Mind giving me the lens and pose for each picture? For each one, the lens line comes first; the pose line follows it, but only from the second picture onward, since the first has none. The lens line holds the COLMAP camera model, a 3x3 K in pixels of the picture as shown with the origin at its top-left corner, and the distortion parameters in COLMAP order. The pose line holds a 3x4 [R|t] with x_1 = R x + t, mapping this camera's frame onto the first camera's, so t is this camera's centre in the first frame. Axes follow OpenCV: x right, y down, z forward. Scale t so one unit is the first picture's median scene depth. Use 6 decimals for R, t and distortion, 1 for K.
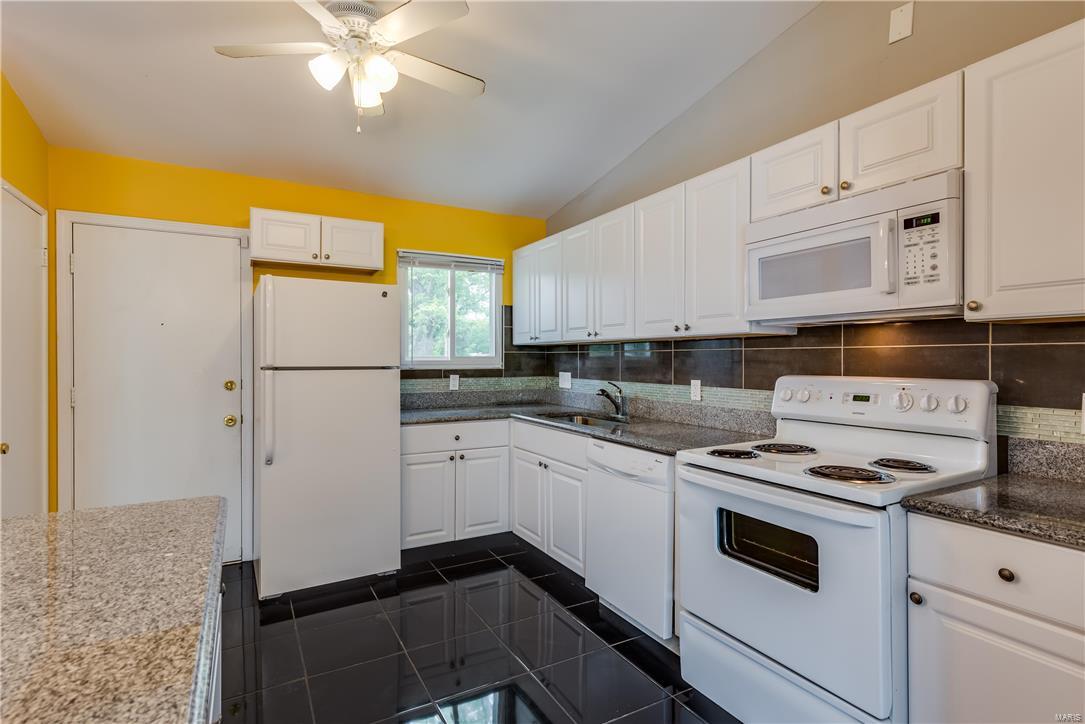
lens RADIAL K [[532.4, 0, 540.6], [0, 532.4, 359.8], [0, 0, 1]] dist [0.018437, -0.009600]
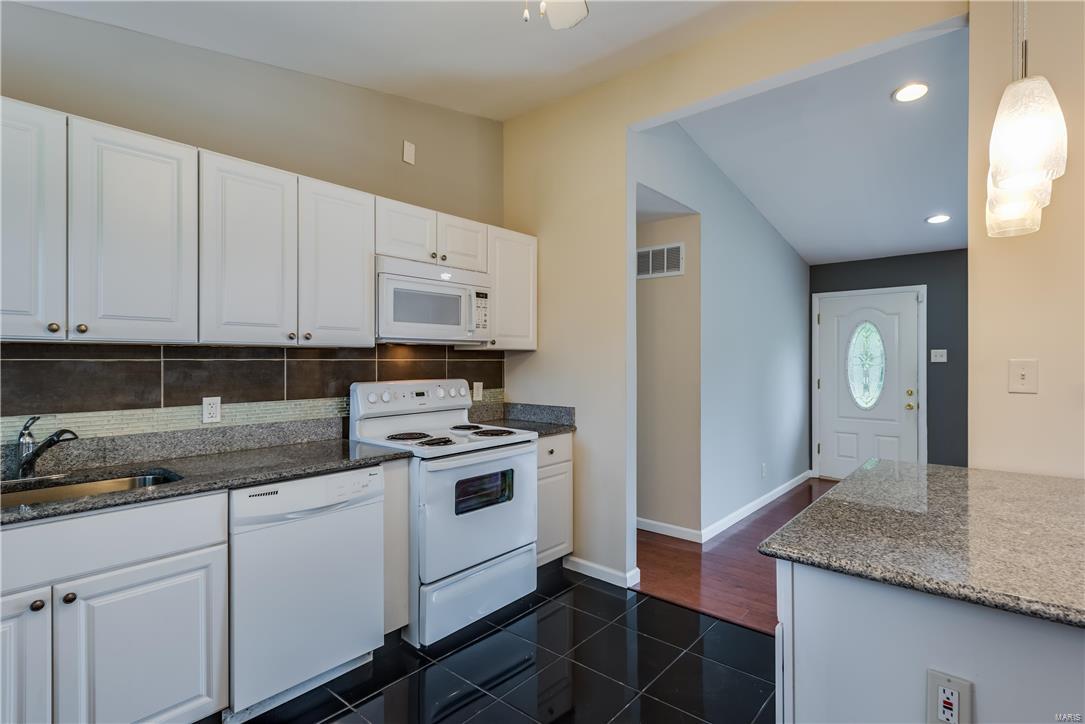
lens RADIAL K [[532.4, 0, 541.5], [0, 532.4, 361.3], [0, 0, 1]] dist [0.018437, -0.009600]
pose [[-0.349285, -0.000645, 0.937016, -0.643201], [0.003736, 0.999991, 0.002081, -0.016007], [-0.937009, 0.004228, -0.349280, 0.828322]]
